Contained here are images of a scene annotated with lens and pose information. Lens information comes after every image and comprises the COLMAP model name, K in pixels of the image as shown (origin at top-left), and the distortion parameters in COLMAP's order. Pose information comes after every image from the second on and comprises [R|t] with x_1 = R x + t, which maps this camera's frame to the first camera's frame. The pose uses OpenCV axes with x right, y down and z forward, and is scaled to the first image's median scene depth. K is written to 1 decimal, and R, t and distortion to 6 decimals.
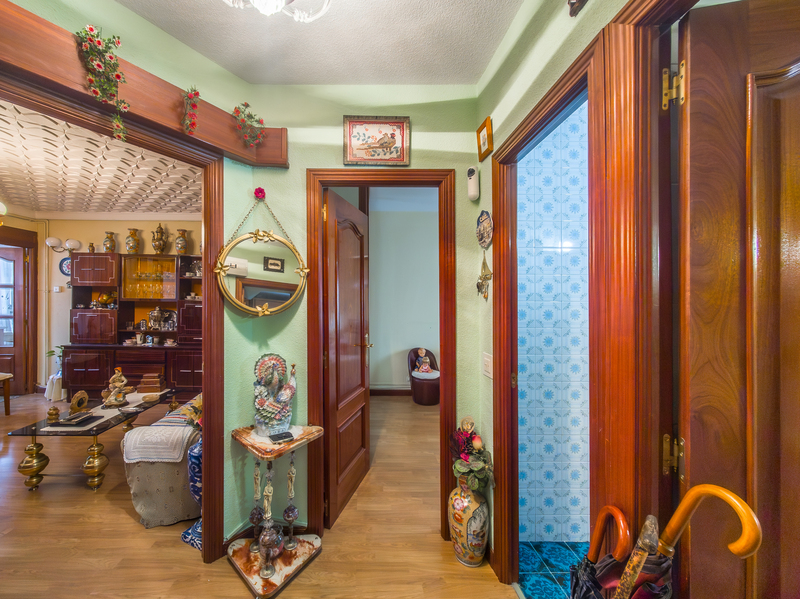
lens RADIAL K [[307.5, 0, 401.1], [0, 307.5, 307.1], [0, 0, 1]] dist [0.006872, -0.000745]
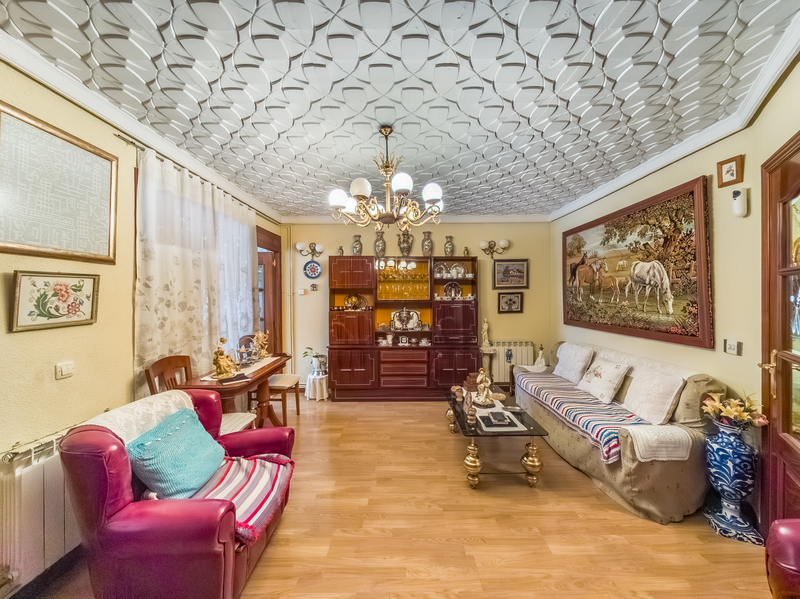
lens RADIAL K [[307.5, 0, 401.4], [0, 307.5, 299.5], [0, 0, 1]] dist [0.006872, -0.000745]
pose [[0.999806, -0.015327, 0.012354, -0.814515], [0.015366, 0.999877, -0.003089, -0.024807], [-0.012305, 0.003279, 0.999919, -0.016290]]
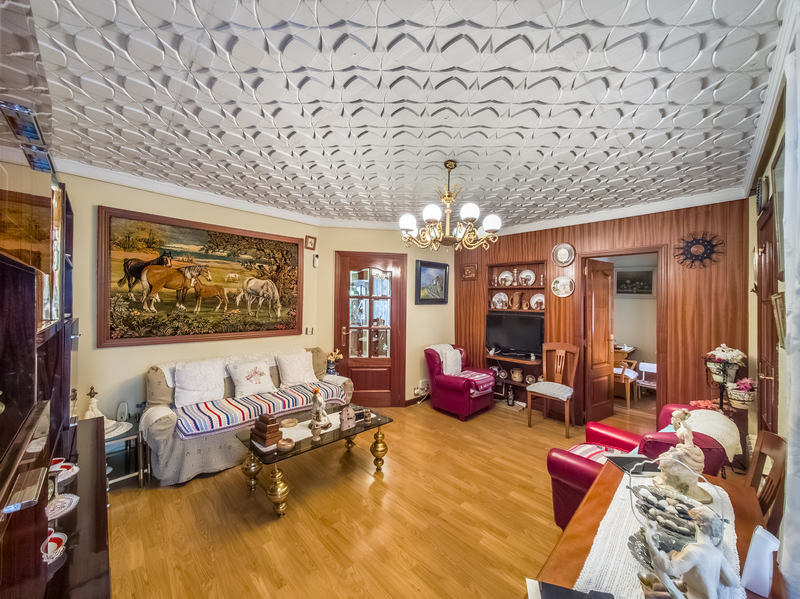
lens RADIAL K [[307.5, 0, 395.5], [0, 307.5, 297.7], [0, 0, 1]] dist [0.006872, -0.000745]
pose [[-0.708977, -0.009322, 0.705169, -2.675311], [-0.012201, 0.999925, 0.000952, -0.169873], [-0.705126, -0.007929, -0.709038, 5.239425]]
